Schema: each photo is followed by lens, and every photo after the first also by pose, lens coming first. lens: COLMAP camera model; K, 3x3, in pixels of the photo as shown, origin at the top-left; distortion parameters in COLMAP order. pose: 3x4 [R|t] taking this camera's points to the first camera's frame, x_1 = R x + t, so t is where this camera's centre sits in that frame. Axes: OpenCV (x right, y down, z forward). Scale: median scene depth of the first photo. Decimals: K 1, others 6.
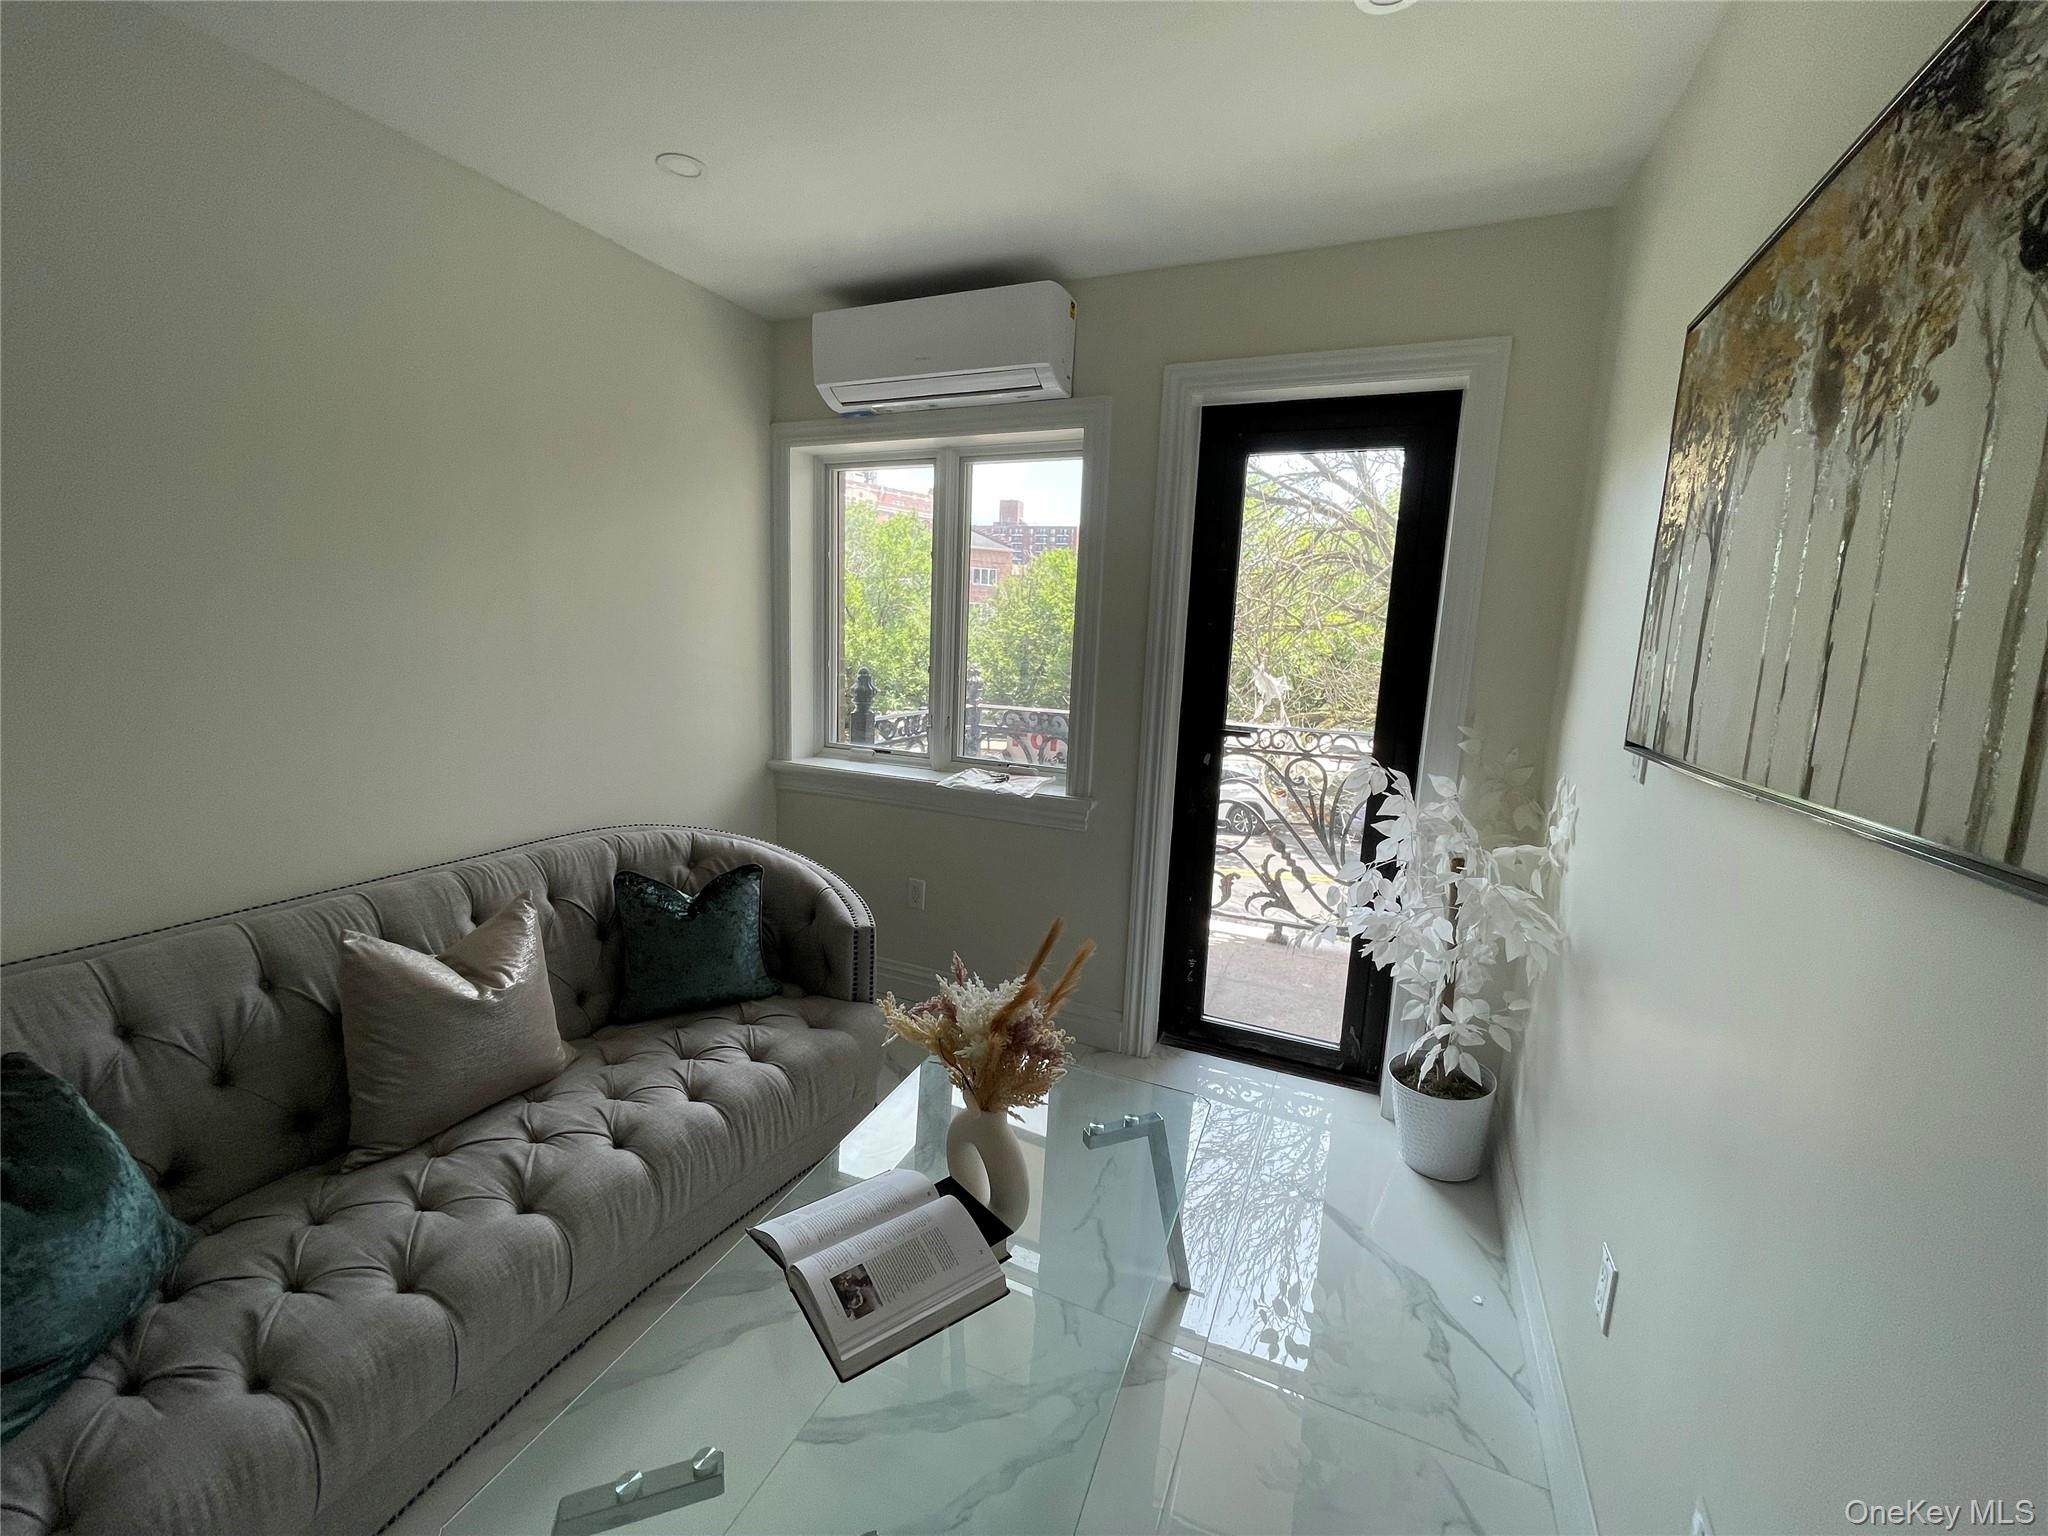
lens RADIAL K [[823.9, 0, 1026.9], [0, 823.9, 754.8], [0, 0, 1]] dist [0.000728, -0.000119]
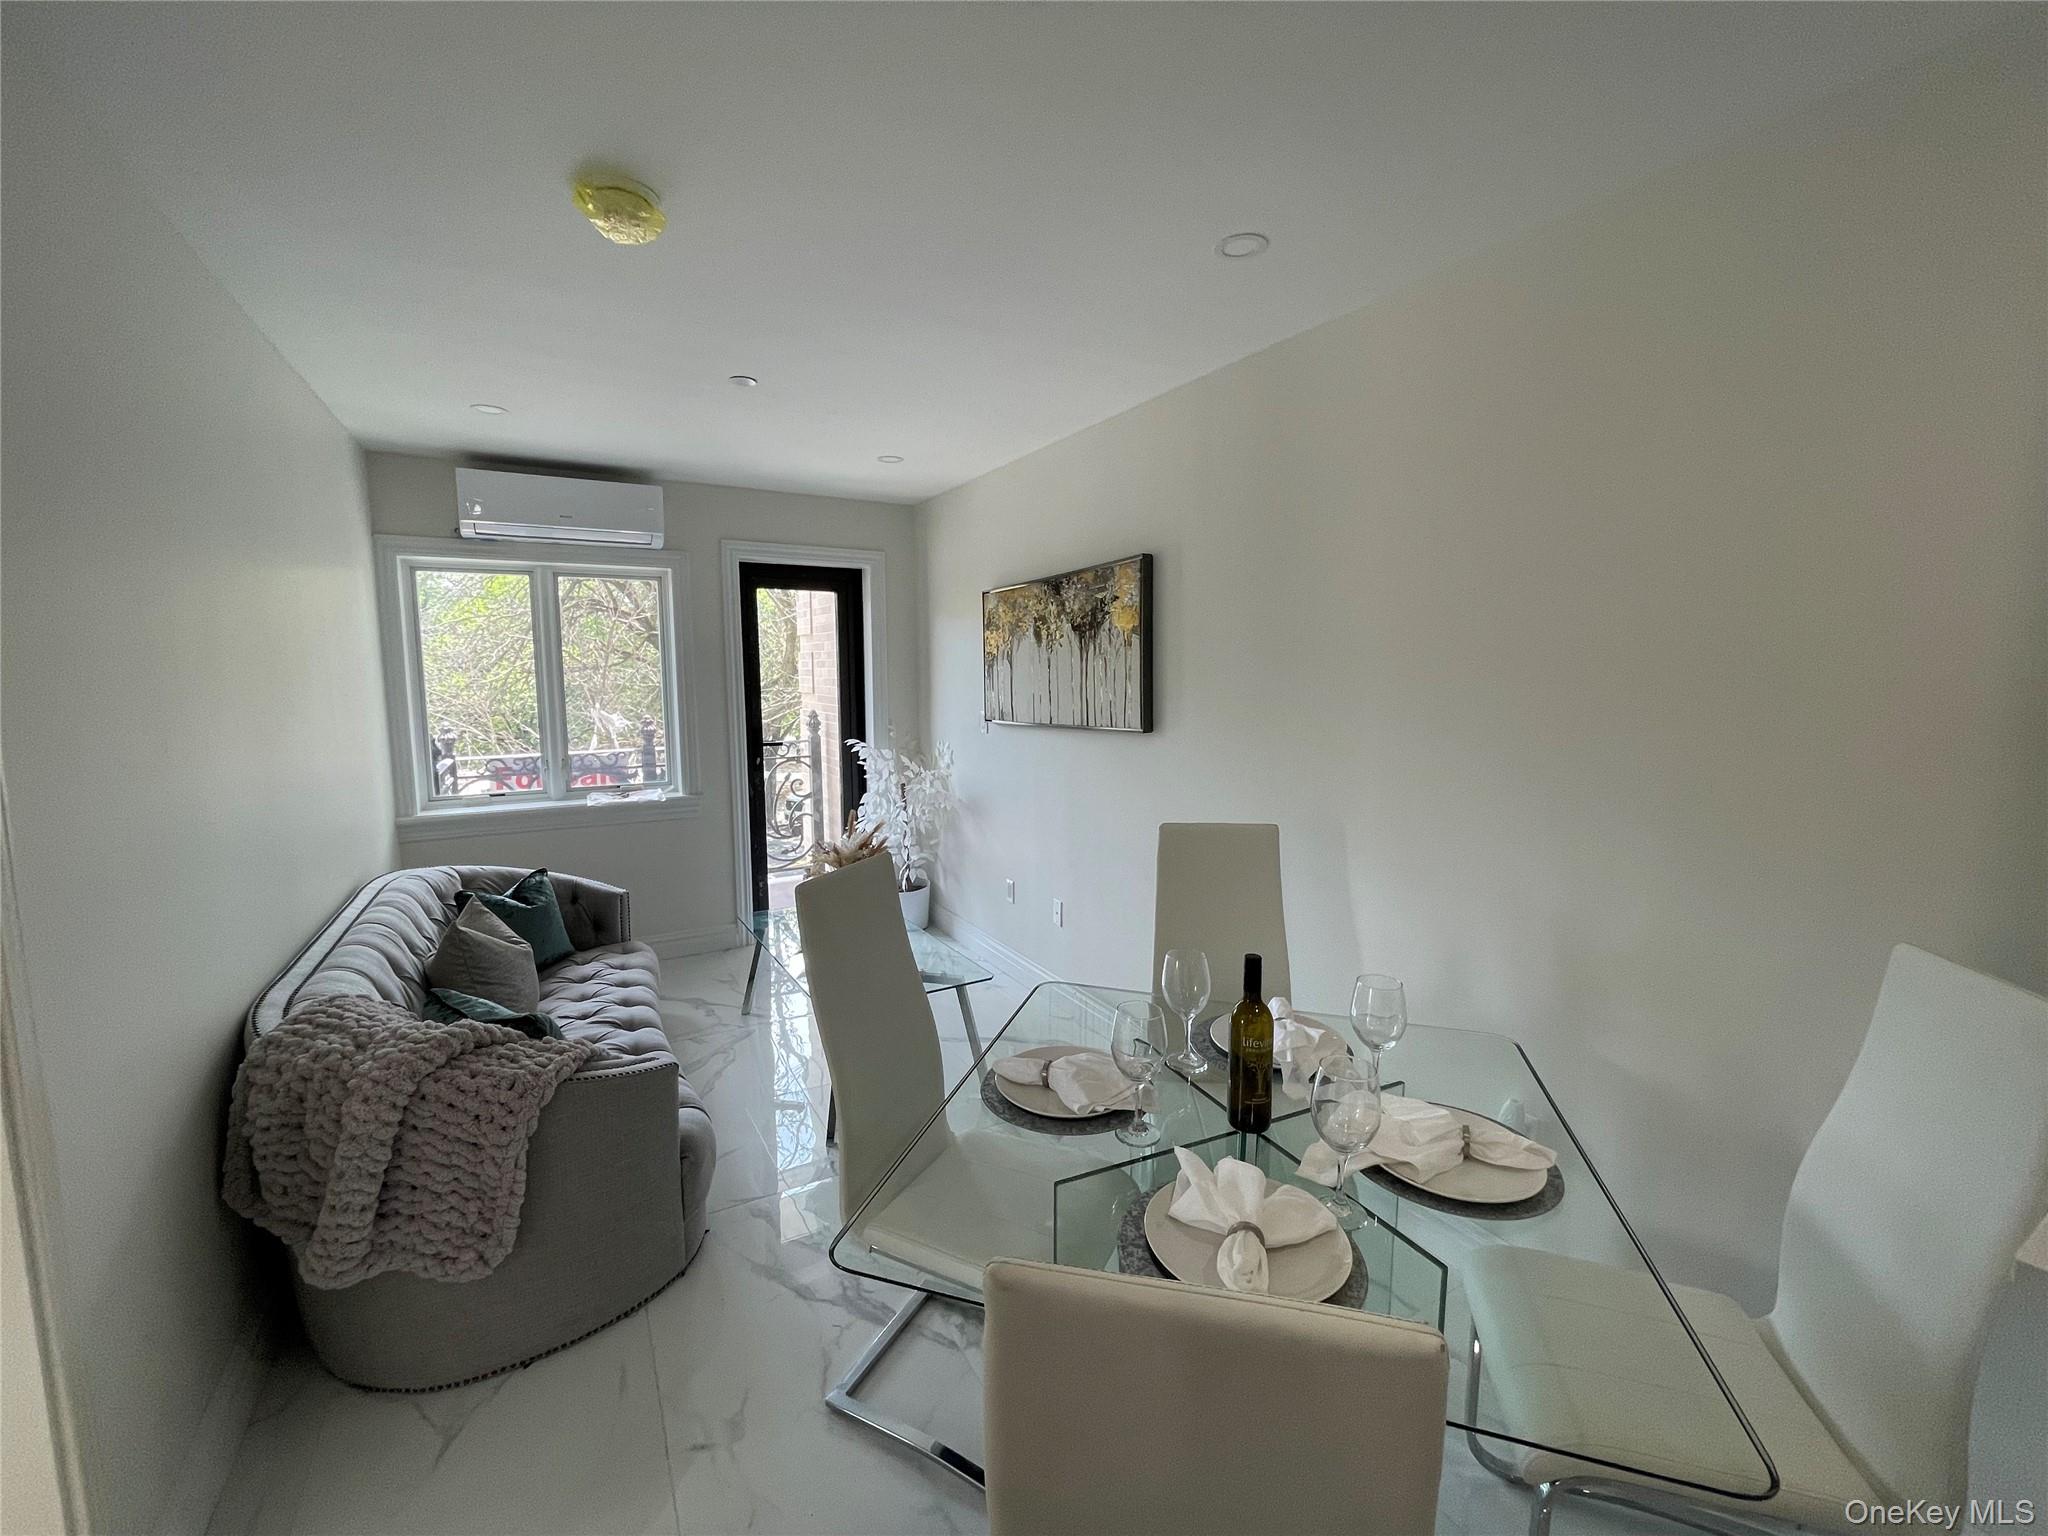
lens RADIAL K [[823.9, 0, 1026.9], [0, 823.9, 754.8], [0, 0, 1]] dist [0.000728, -0.000119]
pose [[0.582547, -0.127246, 0.802775, -0.903085], [0.148539, 0.987703, 0.048768, -0.007994], [-0.799109, 0.090834, 0.594285, -0.511471]]
